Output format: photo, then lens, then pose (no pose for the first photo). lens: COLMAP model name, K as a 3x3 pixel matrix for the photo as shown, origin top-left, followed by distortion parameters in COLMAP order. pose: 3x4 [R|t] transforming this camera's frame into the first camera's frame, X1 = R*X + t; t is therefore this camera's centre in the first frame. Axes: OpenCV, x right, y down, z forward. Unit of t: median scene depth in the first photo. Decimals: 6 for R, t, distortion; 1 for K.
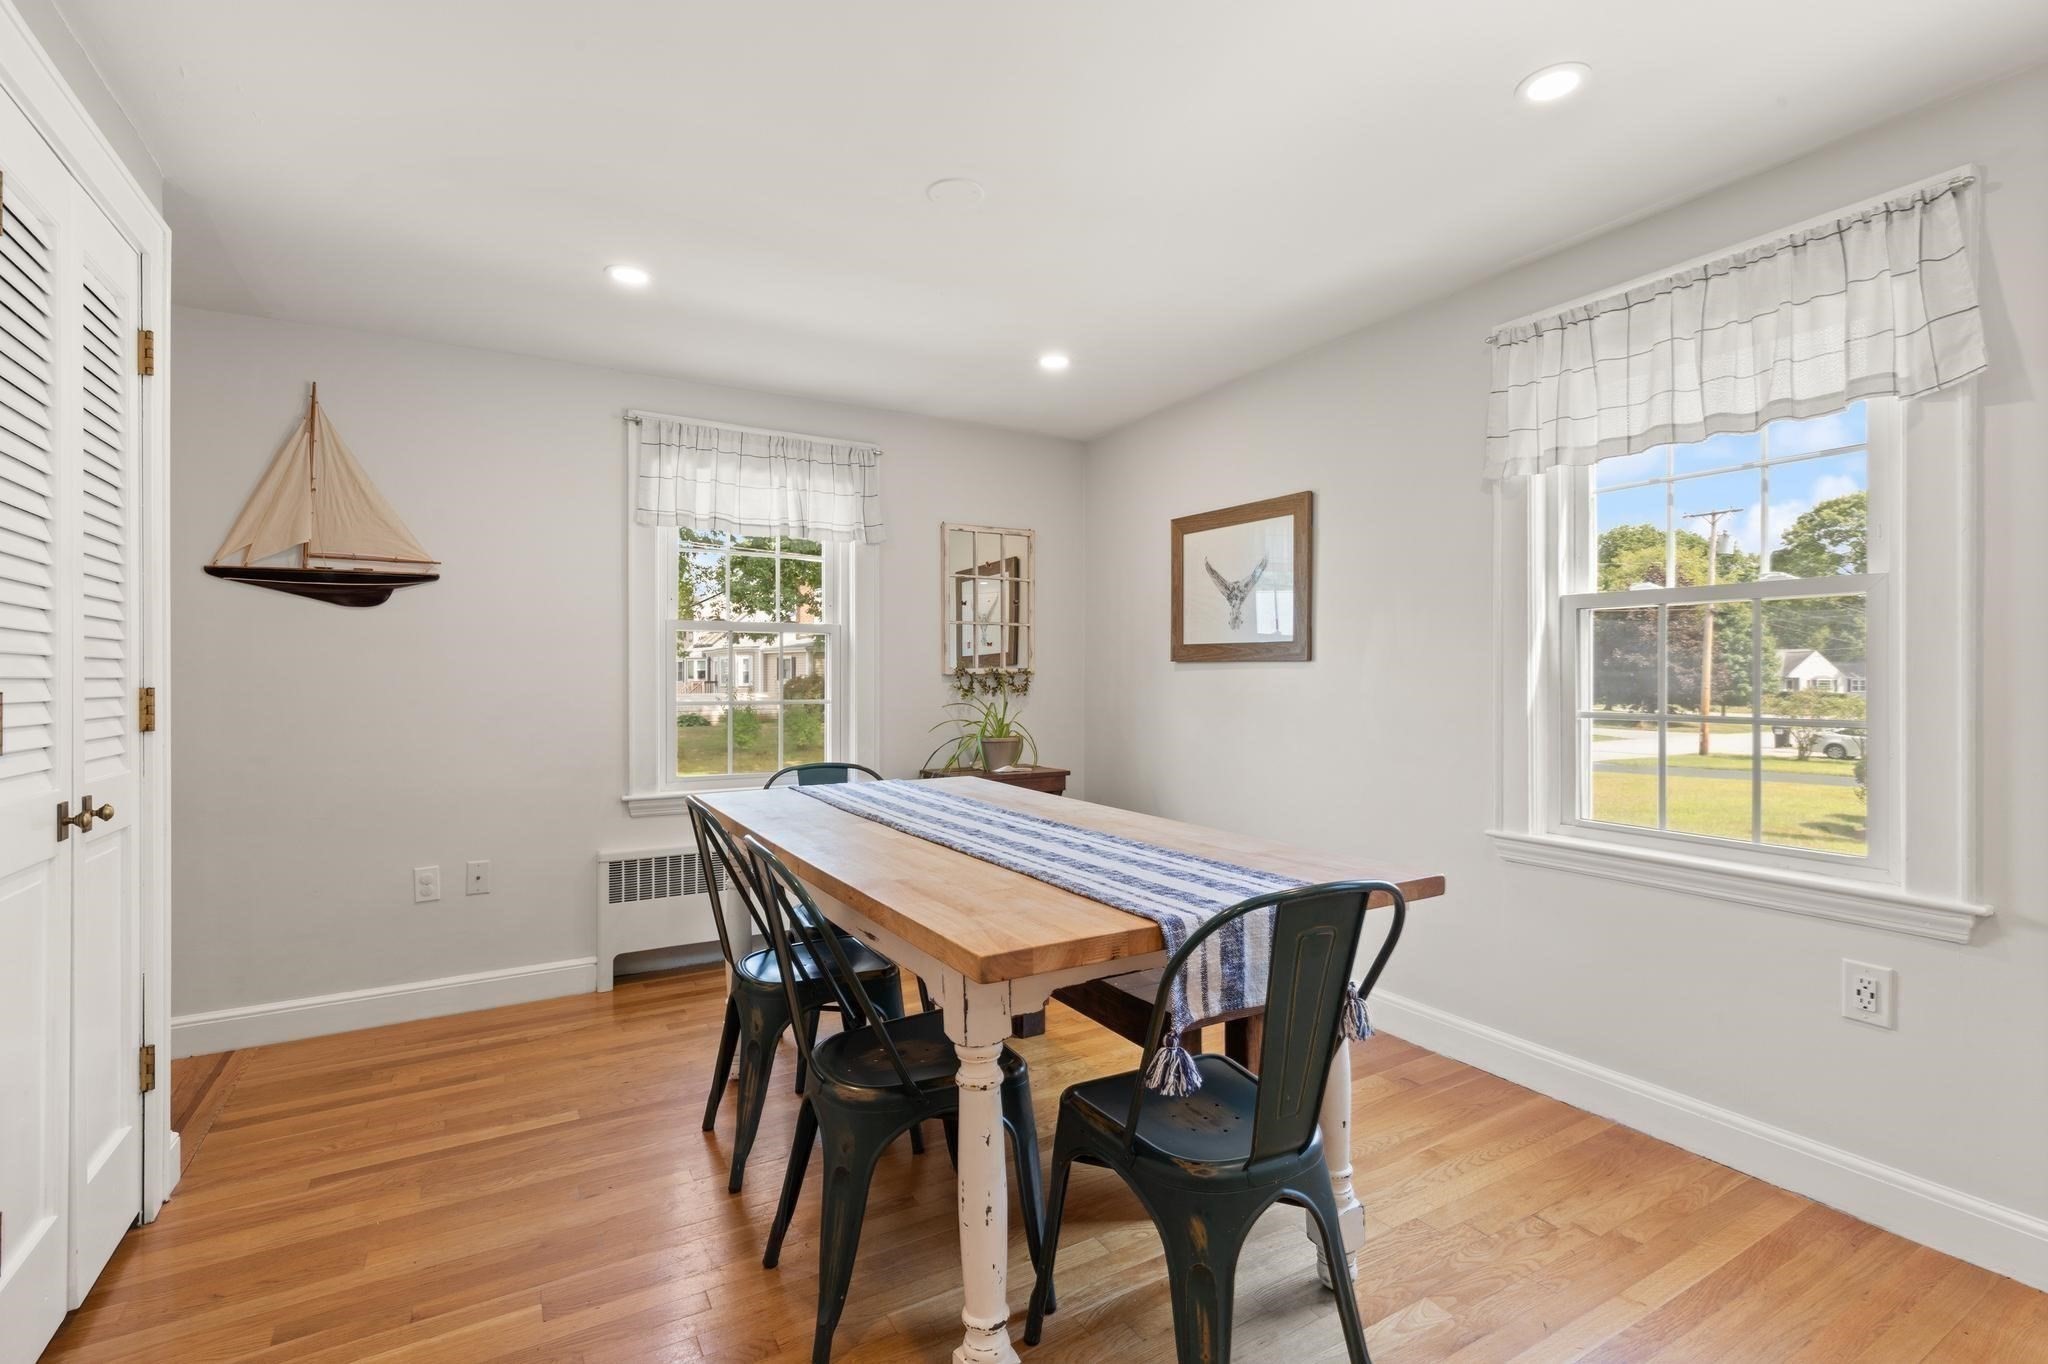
lens RADIAL K [[924.4, 0, 1030.8], [0, 924.4, 692.0], [0, 0, 1]] dist [0.010688, 0.000111]
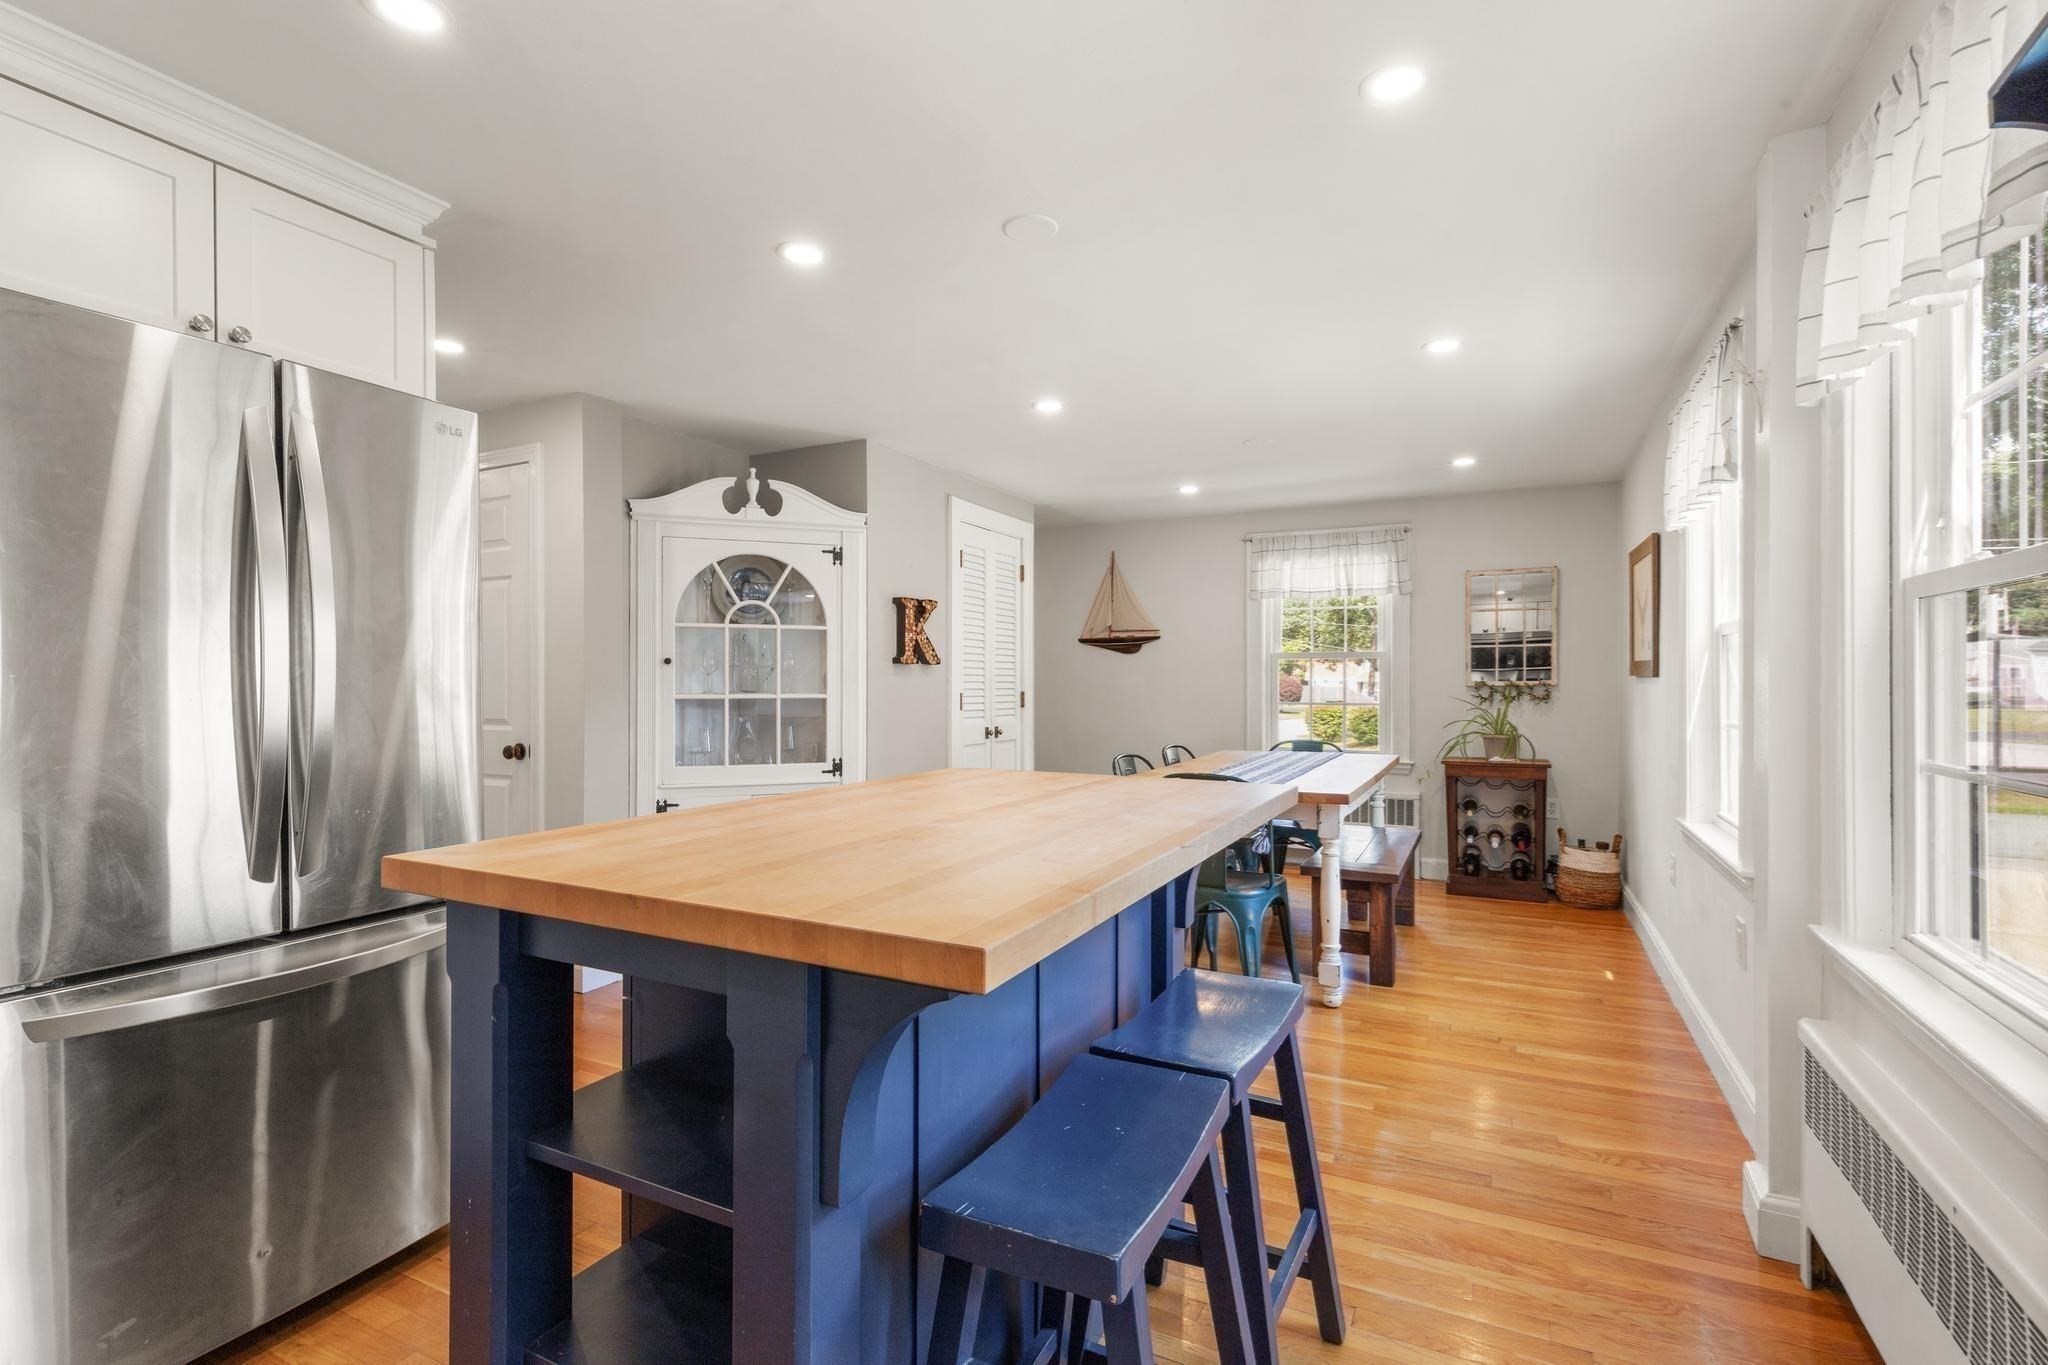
lens RADIAL K [[926.4, 0, 1026.6], [0, 926.4, 686.6], [0, 0, 1]] dist [0.000907, 0.000170]
pose [[0.541729, 0.003528, -0.840546, 0.824523], [-0.013864, 0.999893, -0.004738, -0.004140], [0.840439, 0.014220, 0.541719, -0.296185]]
